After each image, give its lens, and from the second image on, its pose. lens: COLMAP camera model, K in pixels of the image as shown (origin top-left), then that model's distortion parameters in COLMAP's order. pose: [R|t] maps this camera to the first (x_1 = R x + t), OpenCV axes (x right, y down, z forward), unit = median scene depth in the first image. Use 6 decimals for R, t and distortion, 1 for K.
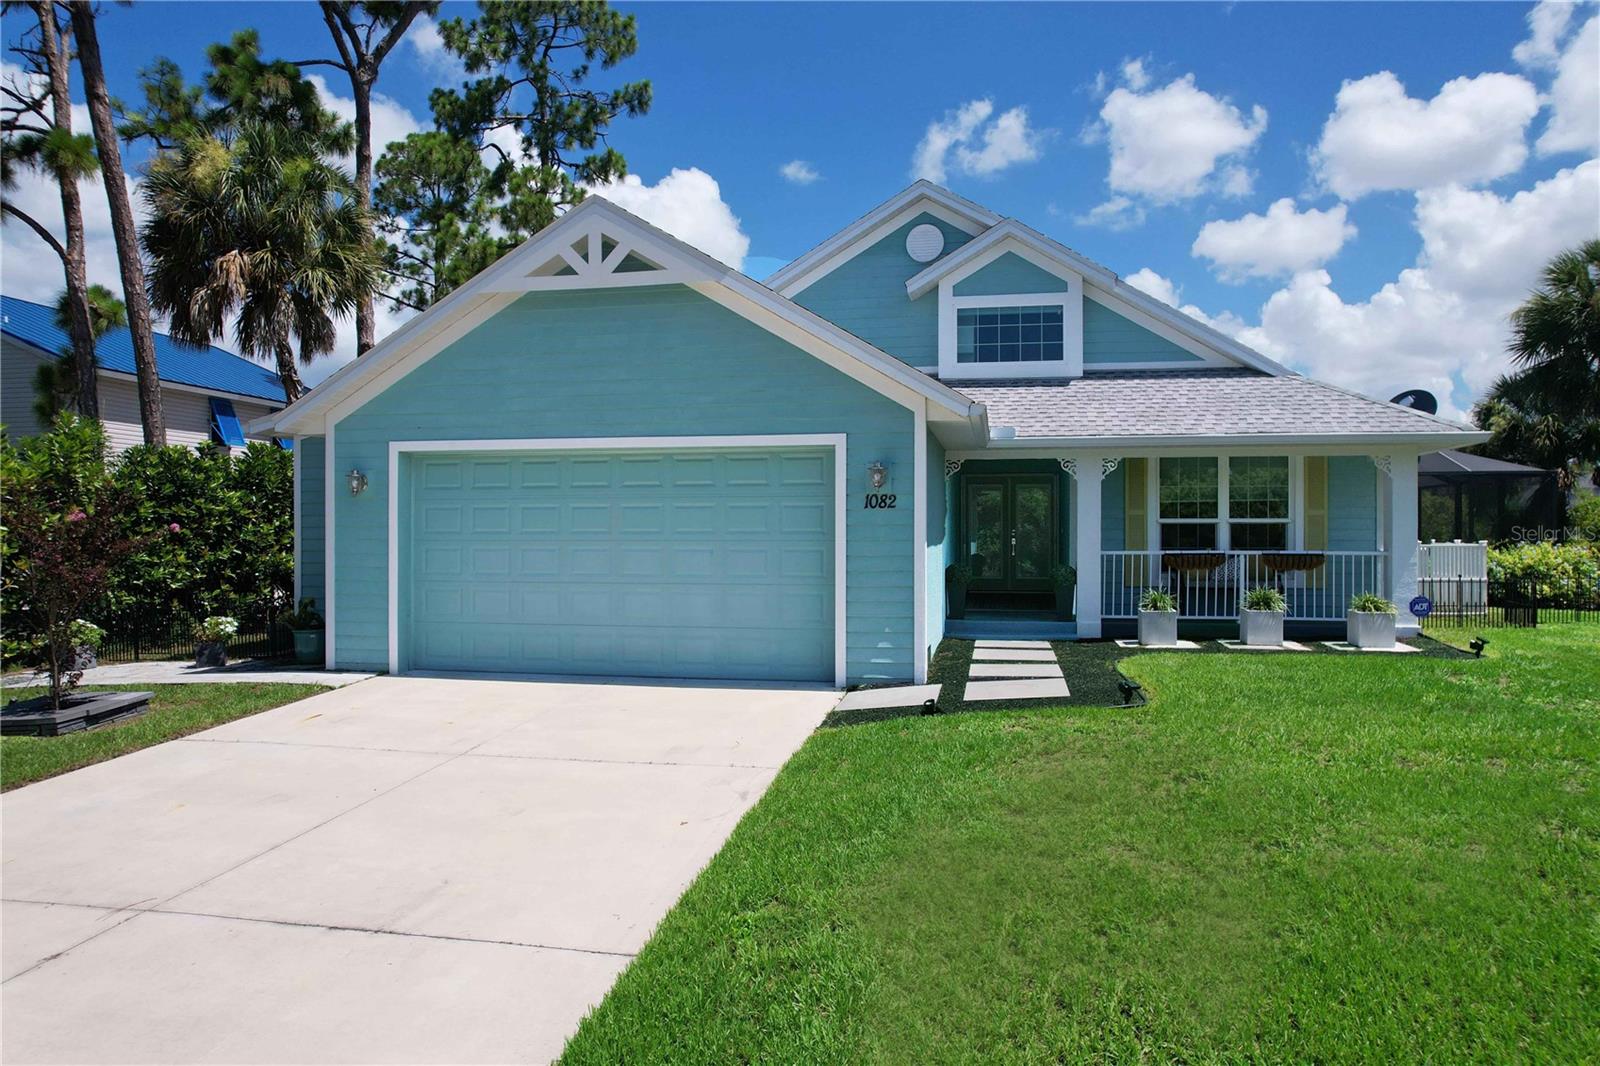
lens RADIAL K [[1018.4, 0, 804.4], [0, 1018.4, 540.3], [0, 0, 1]] dist [-0.074099, 0.041802]
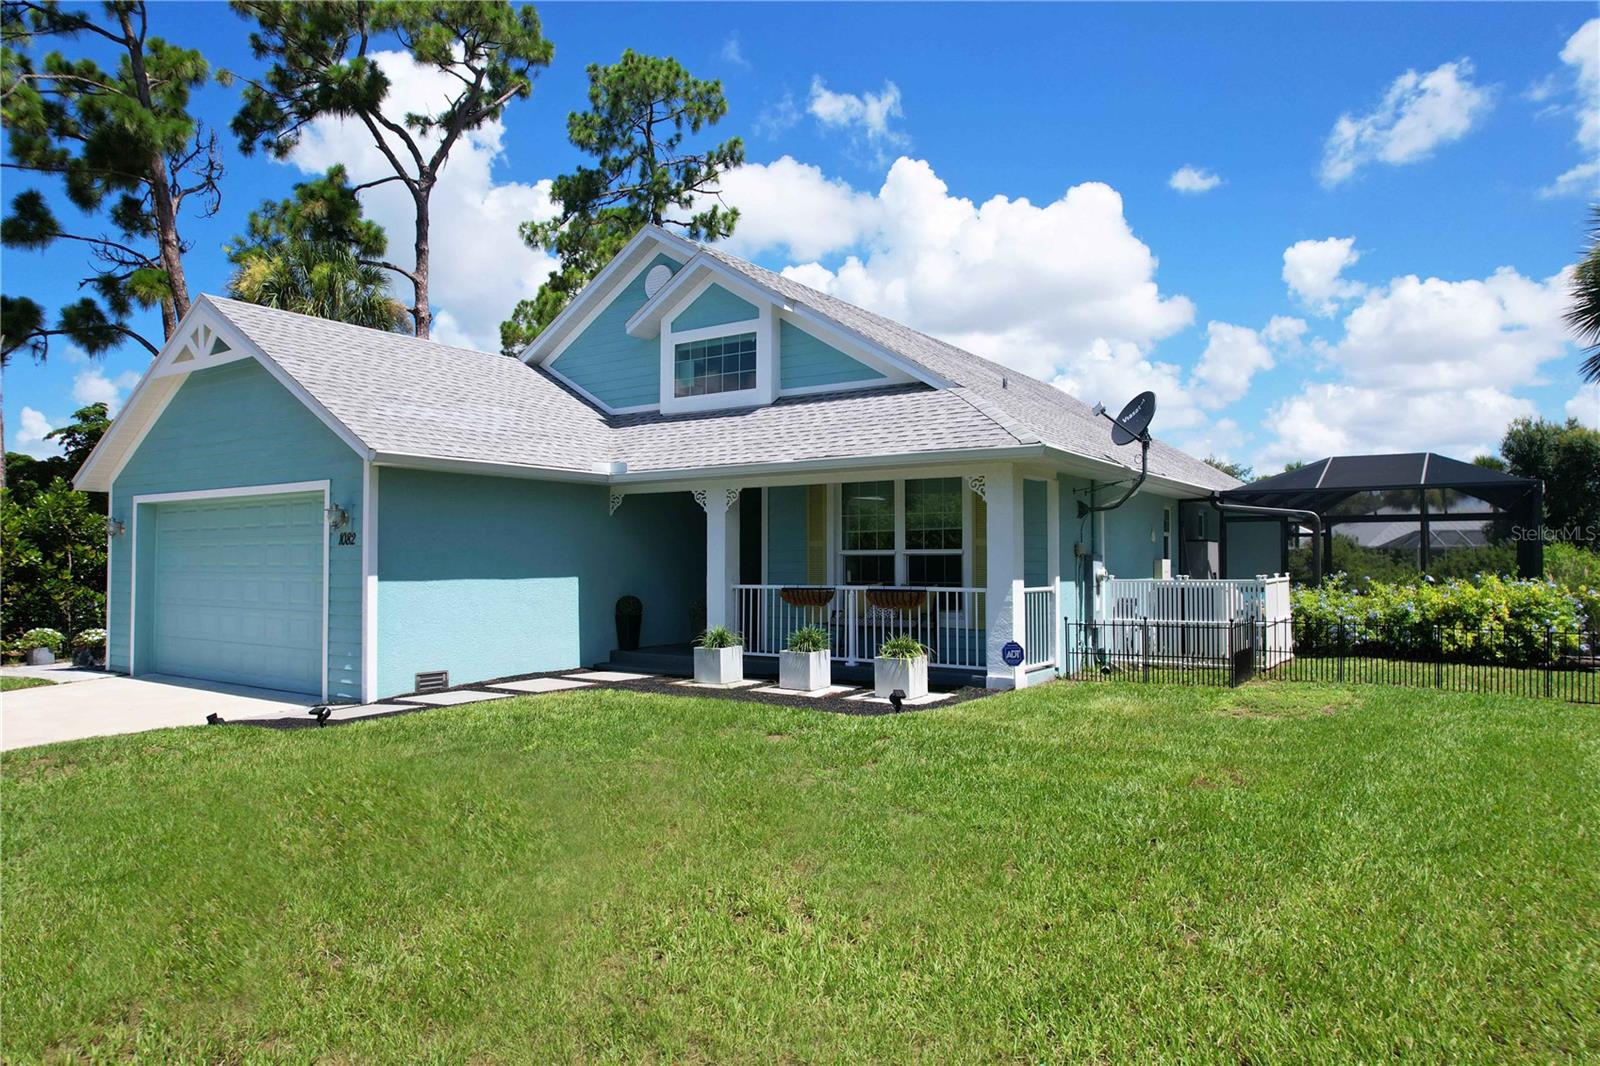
lens RADIAL K [[1027.0, 0, 823.4], [0, 1027.0, 536.0], [0, 0, 1]] dist [-0.094669, 0.056798]
pose [[0.923130, -0.012169, -0.384295, 0.688178], [-0.000273, 0.999478, -0.032305, -0.004109], [0.384487, 0.029926, 0.922645, 0.119896]]
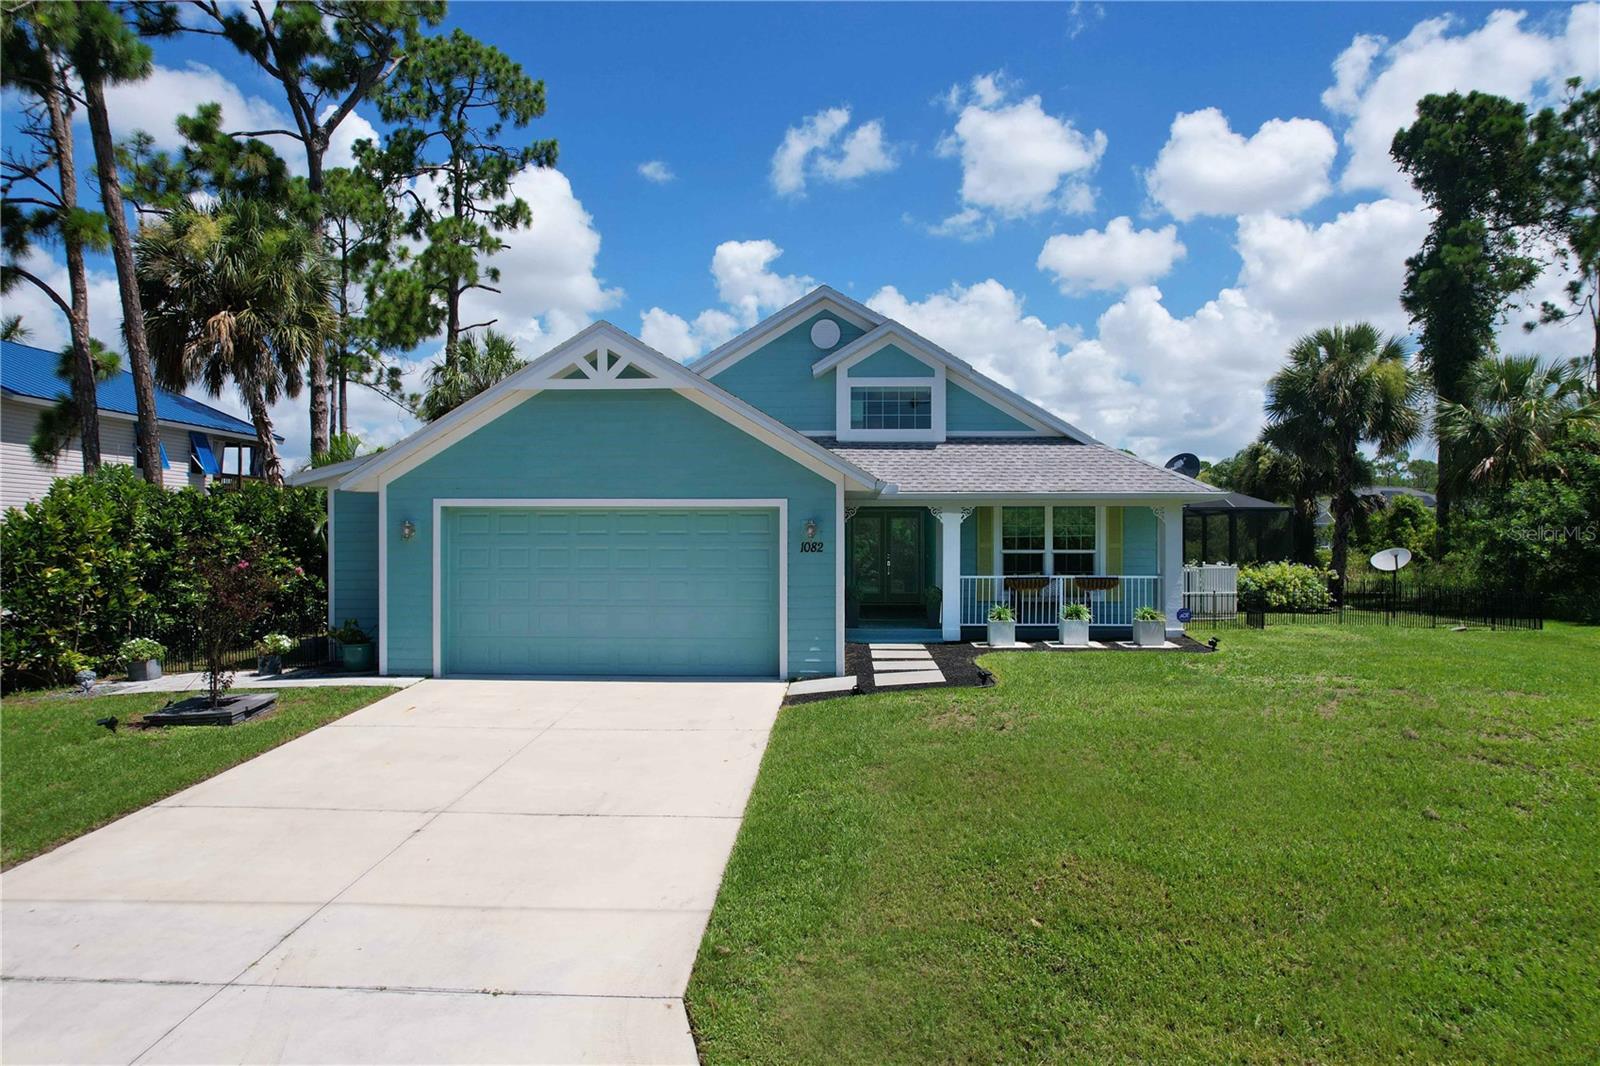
lens RADIAL K [[1029.3, 0, 808.8], [0, 1029.3, 538.7], [0, 0, 1]] dist [-0.089289, 0.082367]
pose [[0.989354, -0.001087, 0.145526, -0.093337], [0.001512, 0.999995, -0.002814, -0.032146], [-0.145522, 0.003004, 0.989350, -0.287735]]
